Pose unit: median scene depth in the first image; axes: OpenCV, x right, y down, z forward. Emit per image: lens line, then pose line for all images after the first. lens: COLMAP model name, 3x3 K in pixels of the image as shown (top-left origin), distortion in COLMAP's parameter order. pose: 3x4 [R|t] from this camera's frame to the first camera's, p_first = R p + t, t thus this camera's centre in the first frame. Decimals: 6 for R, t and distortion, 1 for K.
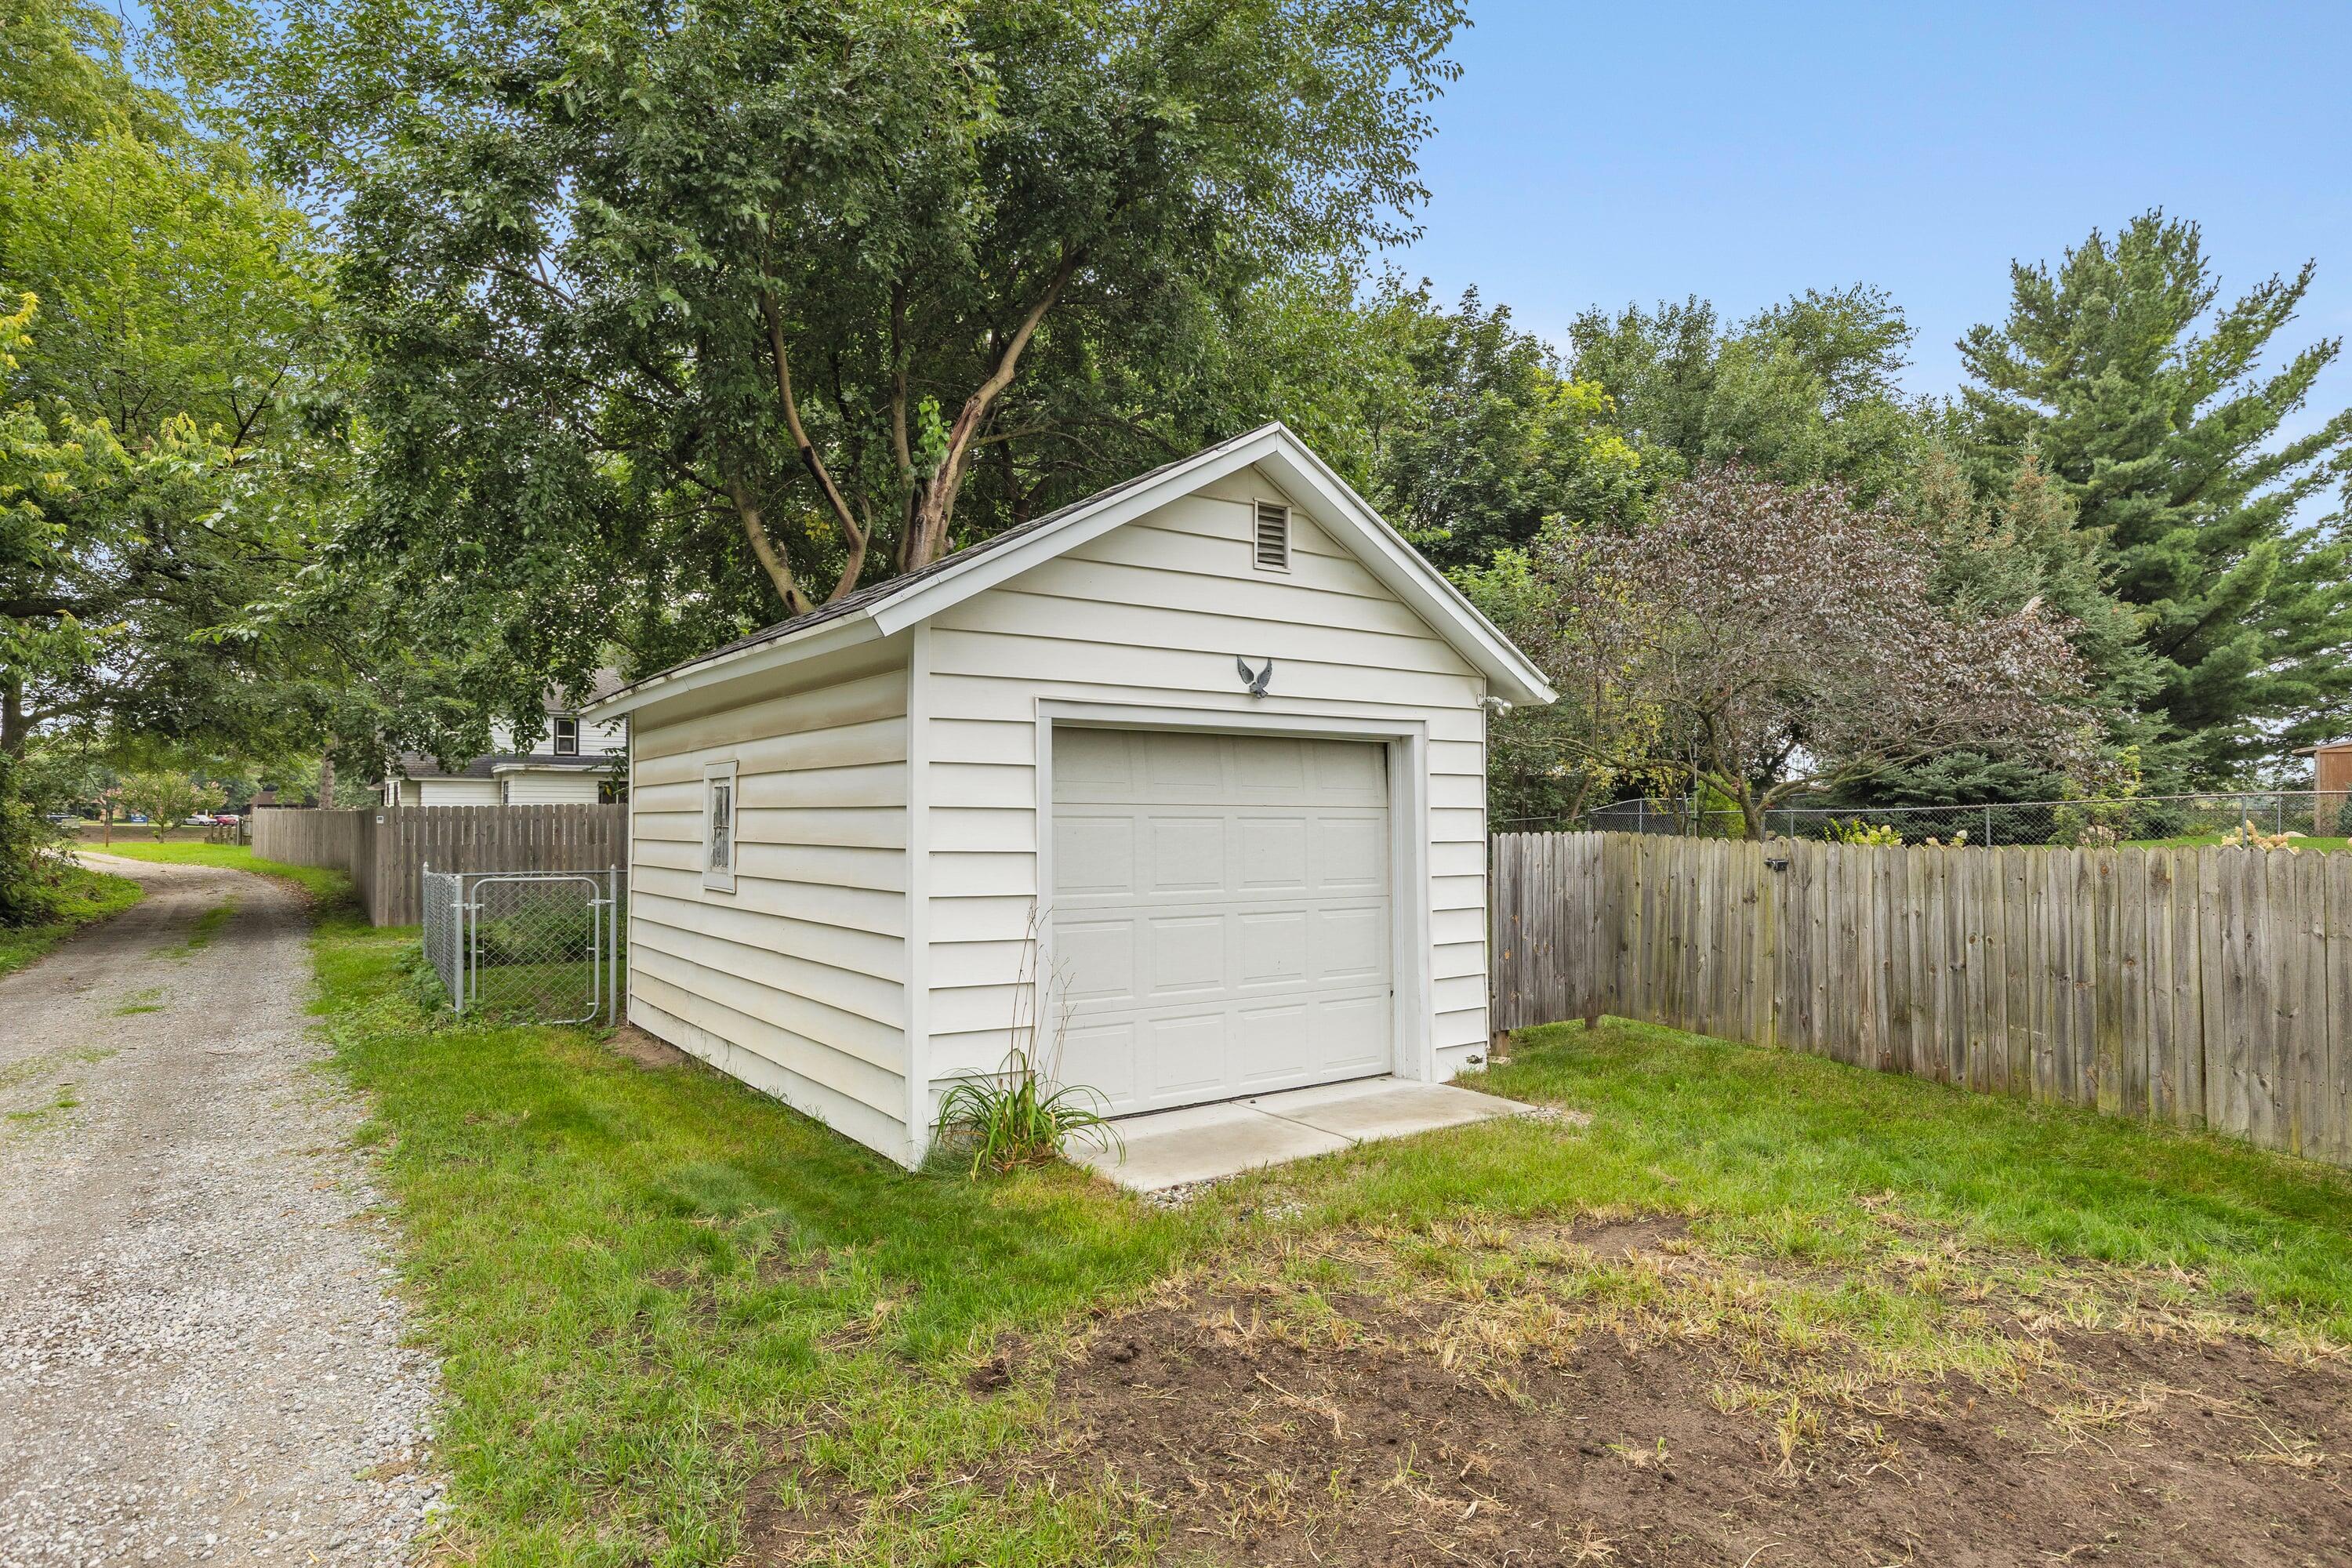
lens RADIAL K [[1301.0, 0, 1176.0], [0, 1301.0, 784.0], [0, 0, 1]] dist [-0.001757, -0.000284]
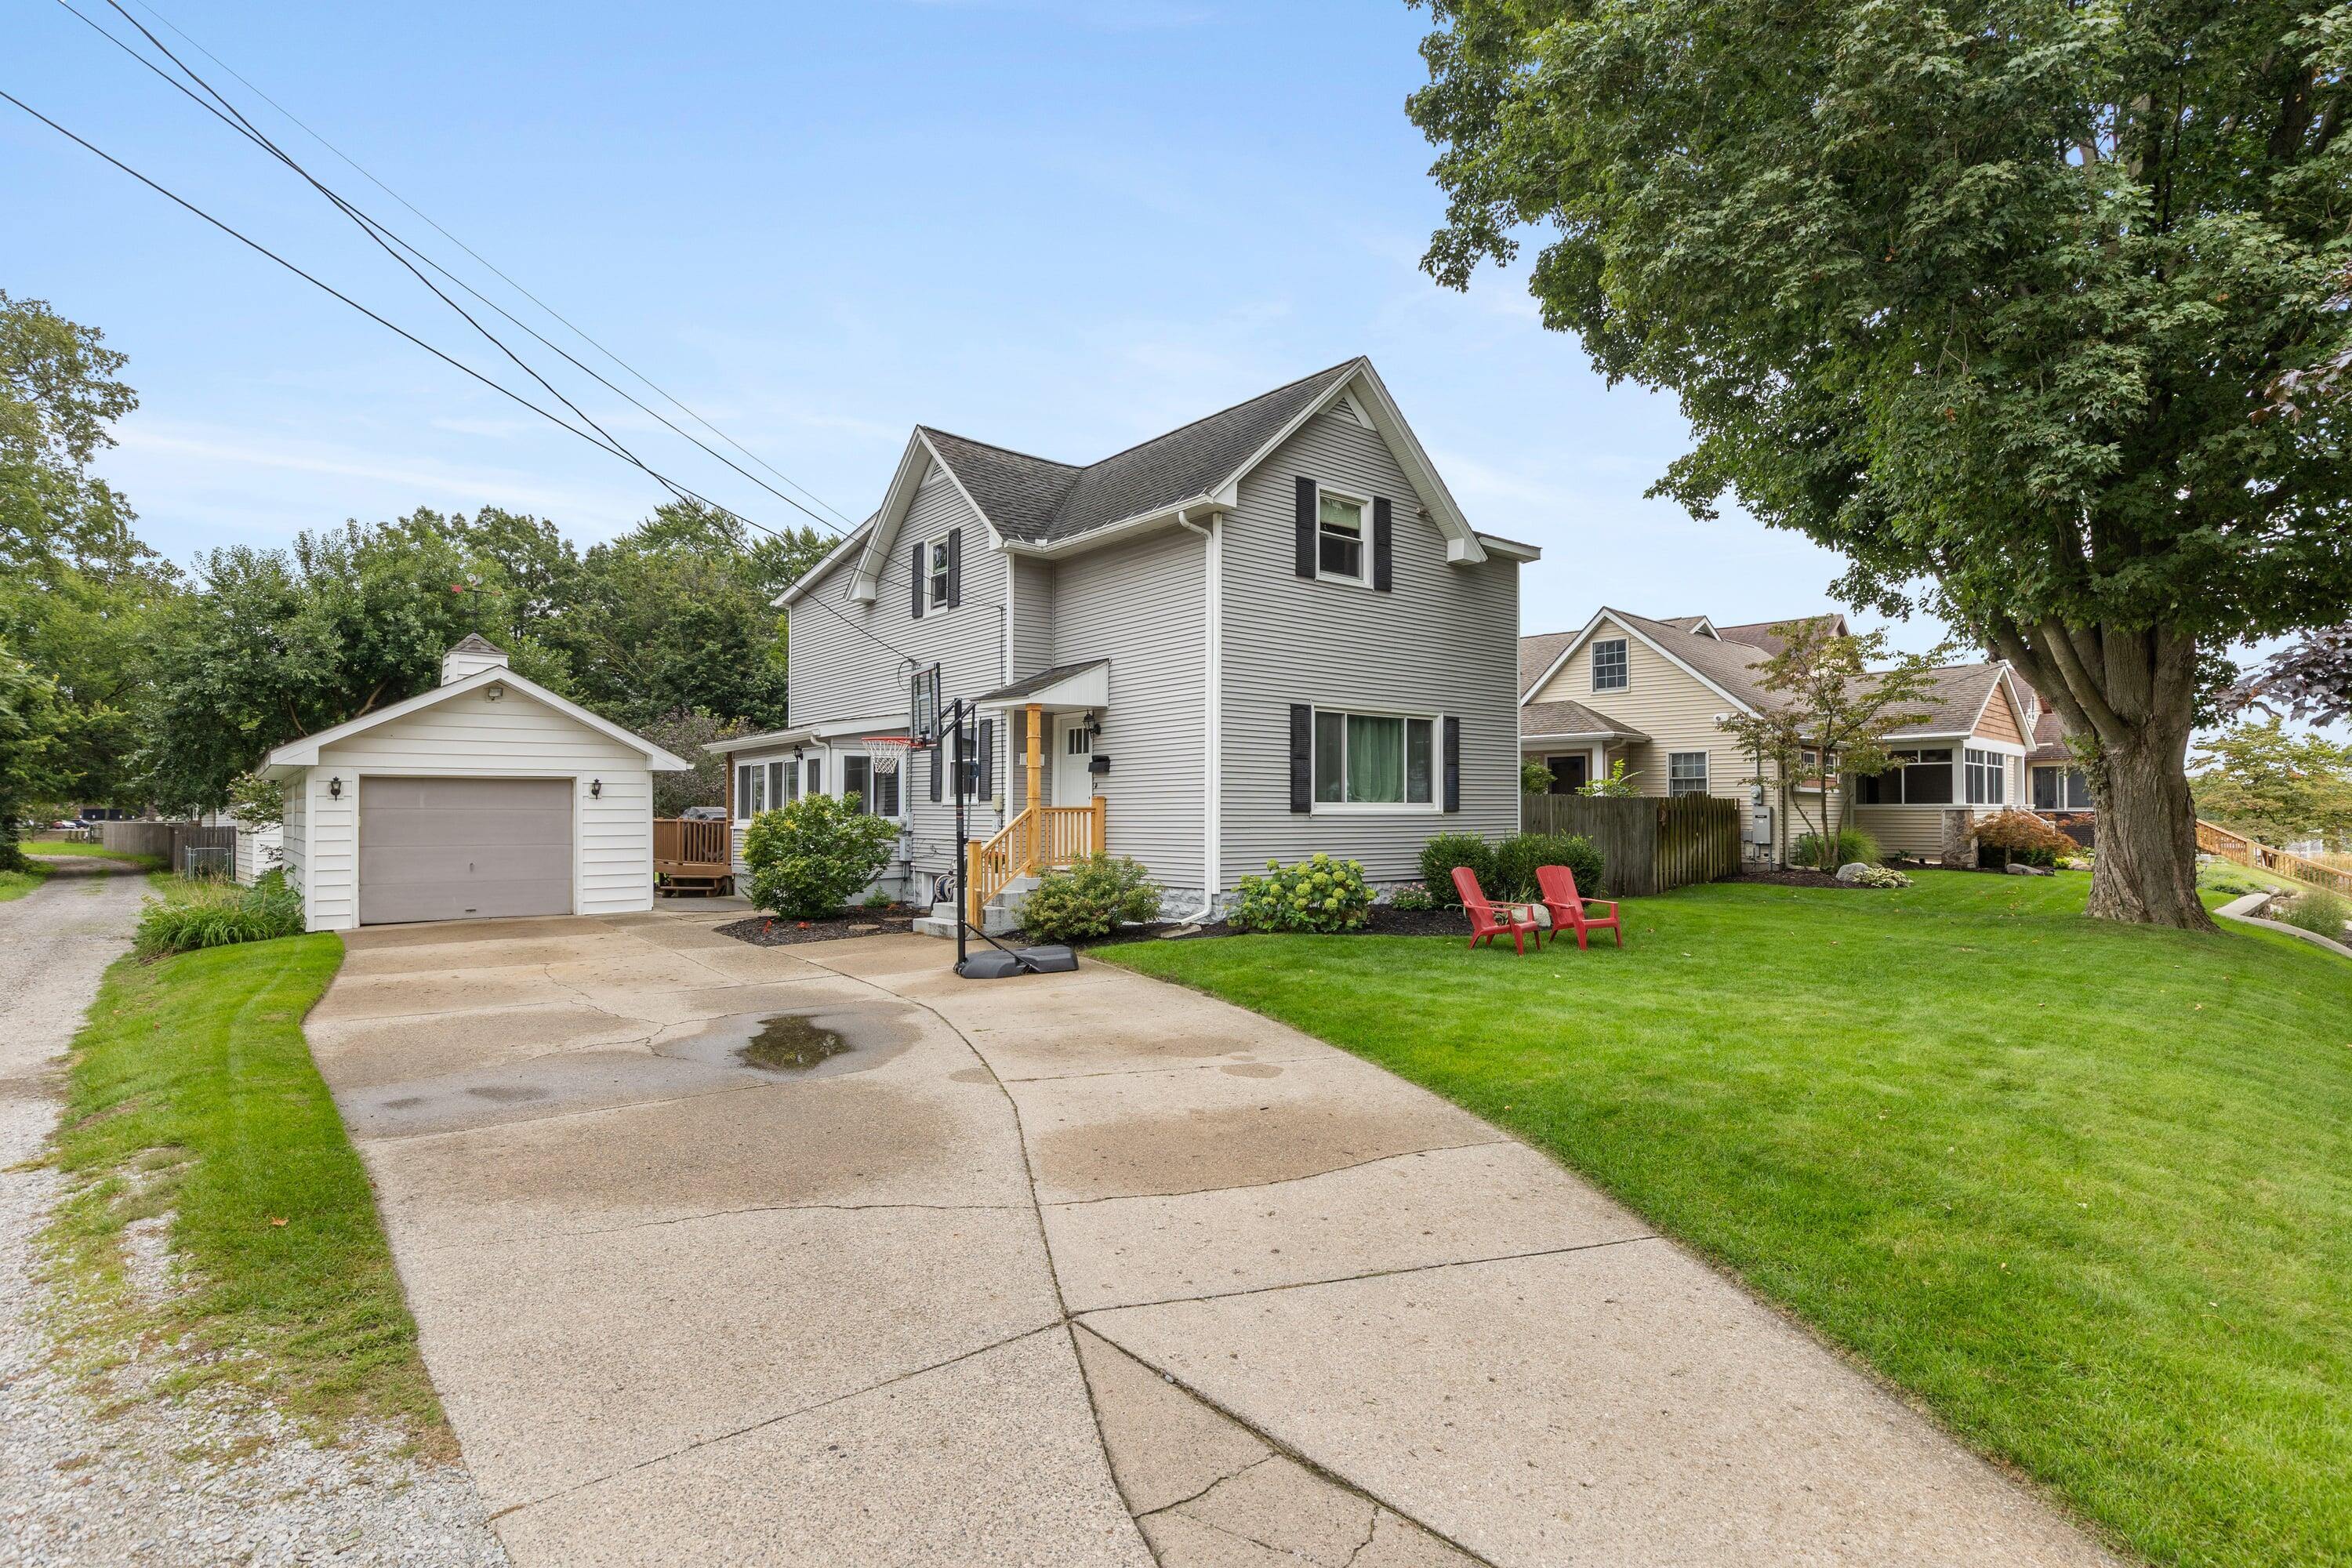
lens RADIAL K [[1161.1, 0, 1176.0], [0, 1161.1, 784.0], [0, 0, 1]] dist [0.001955, 0.000315]
pose [[0.989335, -0.008768, 0.145392, 2.949453], [0.009089, 0.999958, -0.001542, -0.142294], [-0.145373, 0.002847, 0.989373, -4.571315]]
